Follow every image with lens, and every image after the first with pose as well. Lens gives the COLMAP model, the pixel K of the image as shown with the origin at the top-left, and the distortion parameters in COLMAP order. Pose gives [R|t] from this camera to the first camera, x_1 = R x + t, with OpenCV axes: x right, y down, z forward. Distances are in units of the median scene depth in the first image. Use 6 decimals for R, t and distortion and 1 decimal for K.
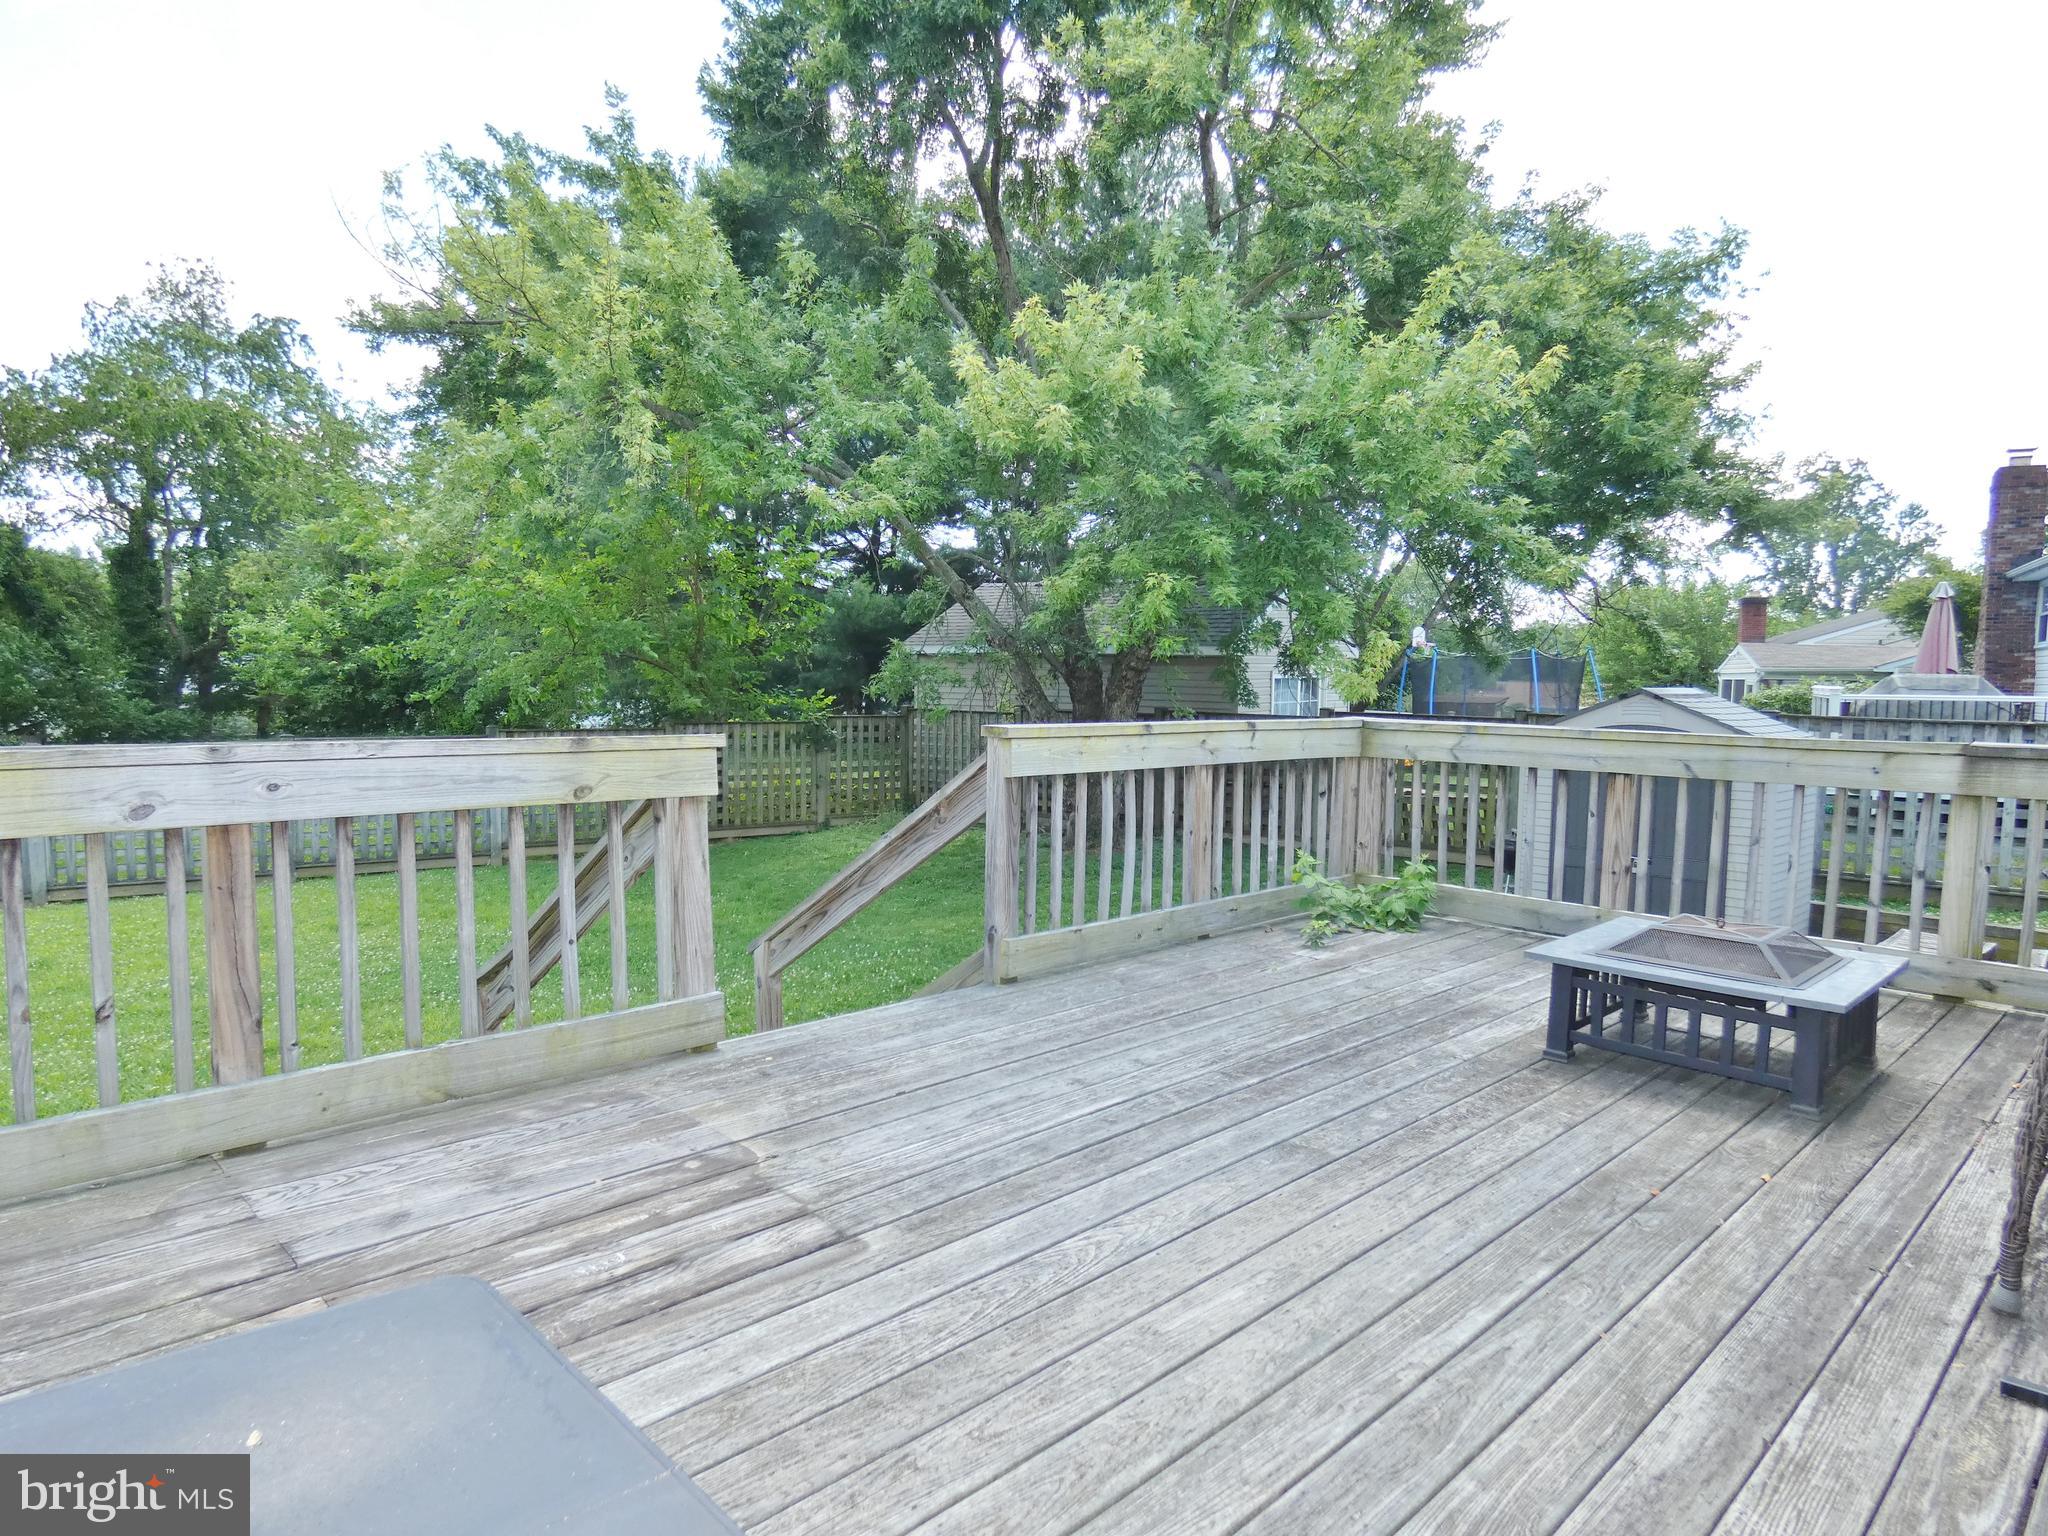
lens RADIAL K [[1216.2, 0, 1018.8], [0, 1216.2, 773.7], [0, 0, 1]] dist [-0.005750, 0.001754]
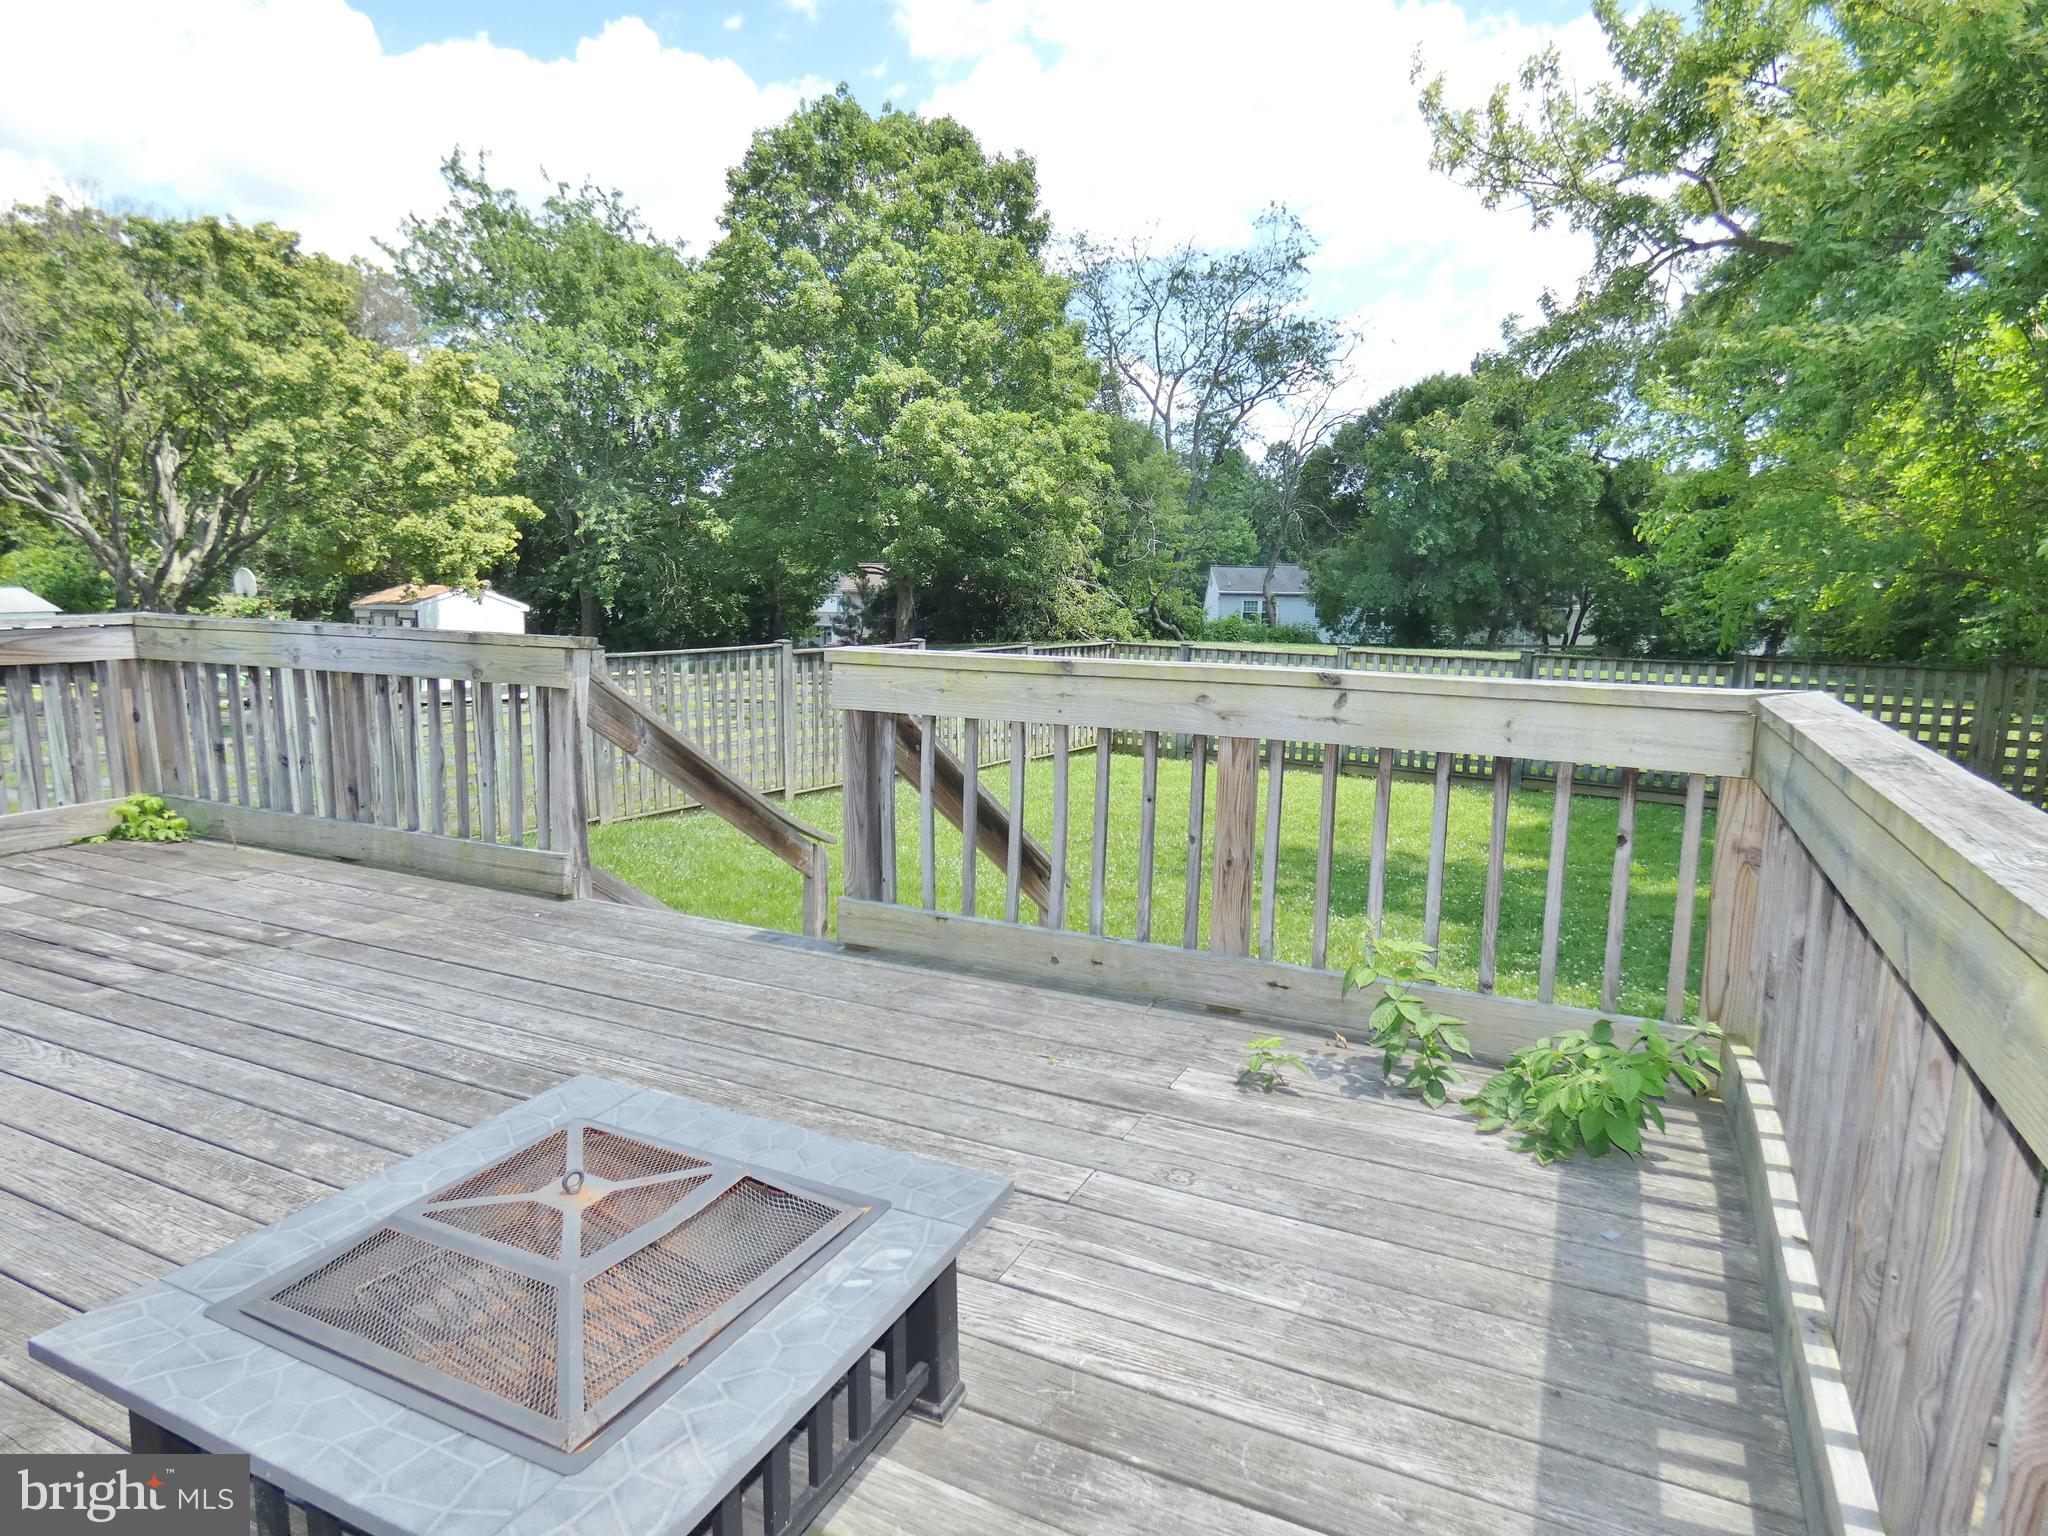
lens RADIAL K [[1216.2, 0, 1019.7], [0, 1216.2, 780.0], [0, 0, 1]] dist [-0.005750, 0.001754]
pose [[0.351399, 0.150981, -0.923972, 1.184940], [-0.082406, 0.988068, 0.130115, -0.098256], [0.932592, 0.030419, 0.359648, 1.169883]]
